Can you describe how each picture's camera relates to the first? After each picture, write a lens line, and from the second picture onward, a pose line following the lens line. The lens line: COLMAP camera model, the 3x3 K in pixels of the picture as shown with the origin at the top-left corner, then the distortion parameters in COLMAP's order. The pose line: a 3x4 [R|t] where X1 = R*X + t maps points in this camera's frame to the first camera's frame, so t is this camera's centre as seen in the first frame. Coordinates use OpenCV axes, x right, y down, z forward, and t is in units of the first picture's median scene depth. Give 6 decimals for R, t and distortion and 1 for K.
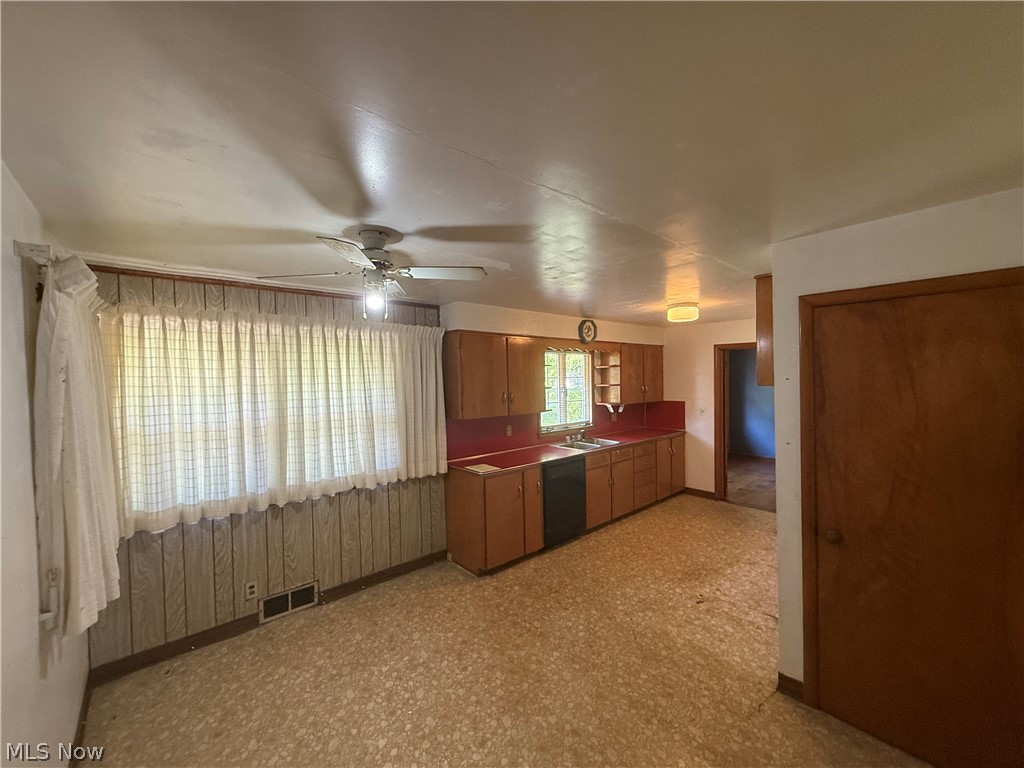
lens RADIAL K [[407.5, 0, 509.9], [0, 407.5, 387.8], [0, 0, 1]] dist [0.000229, 0.000471]
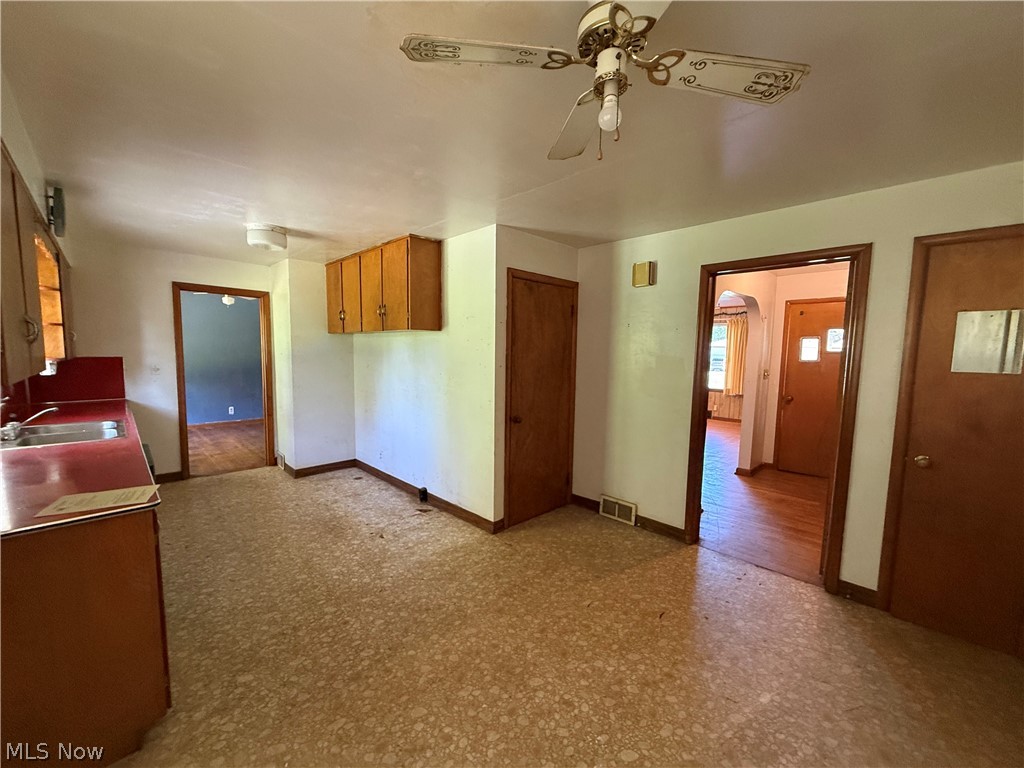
lens RADIAL K [[407.5, 0, 509.5], [0, 407.5, 388.6], [0, 0, 1]] dist [0.000229, 0.000471]
pose [[-0.050686, -0.080844, 0.995437, -0.594489], [0.007701, 0.996657, 0.081335, 0.071630], [-0.998685, 0.011788, -0.049894, 0.771681]]
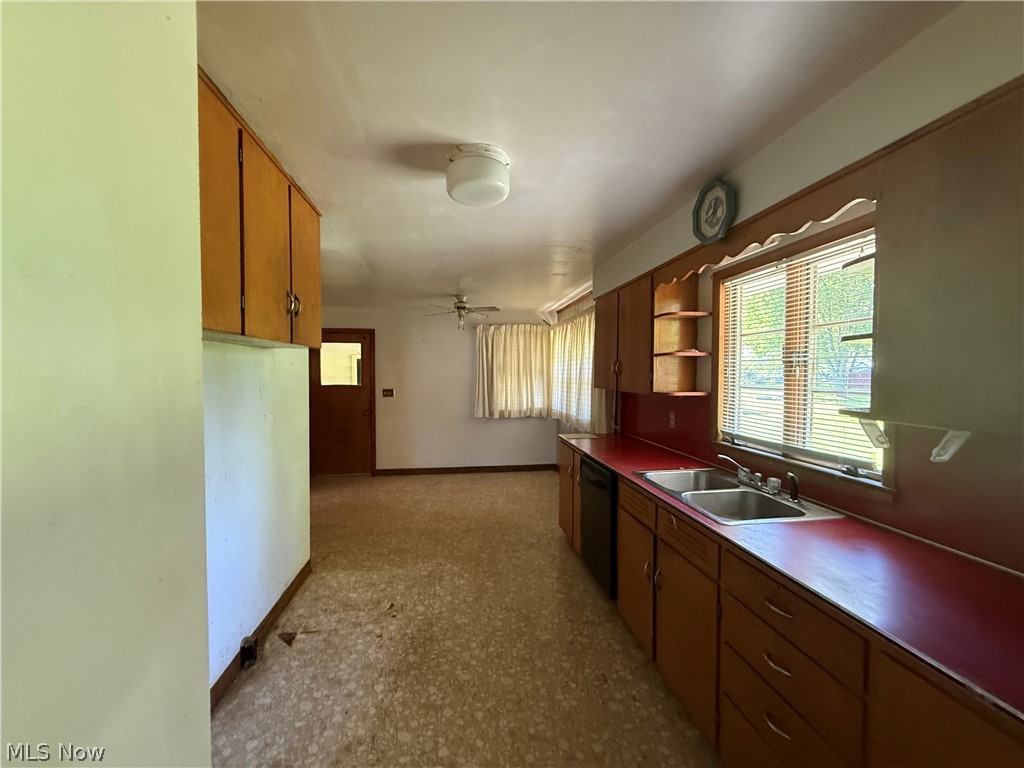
lens RADIAL K [[407.5, 0, 511.1], [0, 407.5, 387.6], [0, 0, 1]] dist [0.000229, 0.000471]
pose [[-0.549701, 0.048103, -0.833976, 1.082068], [-0.008593, 0.997962, 0.063225, 0.017774], [0.835318, 0.041921, -0.548167, 1.766595]]
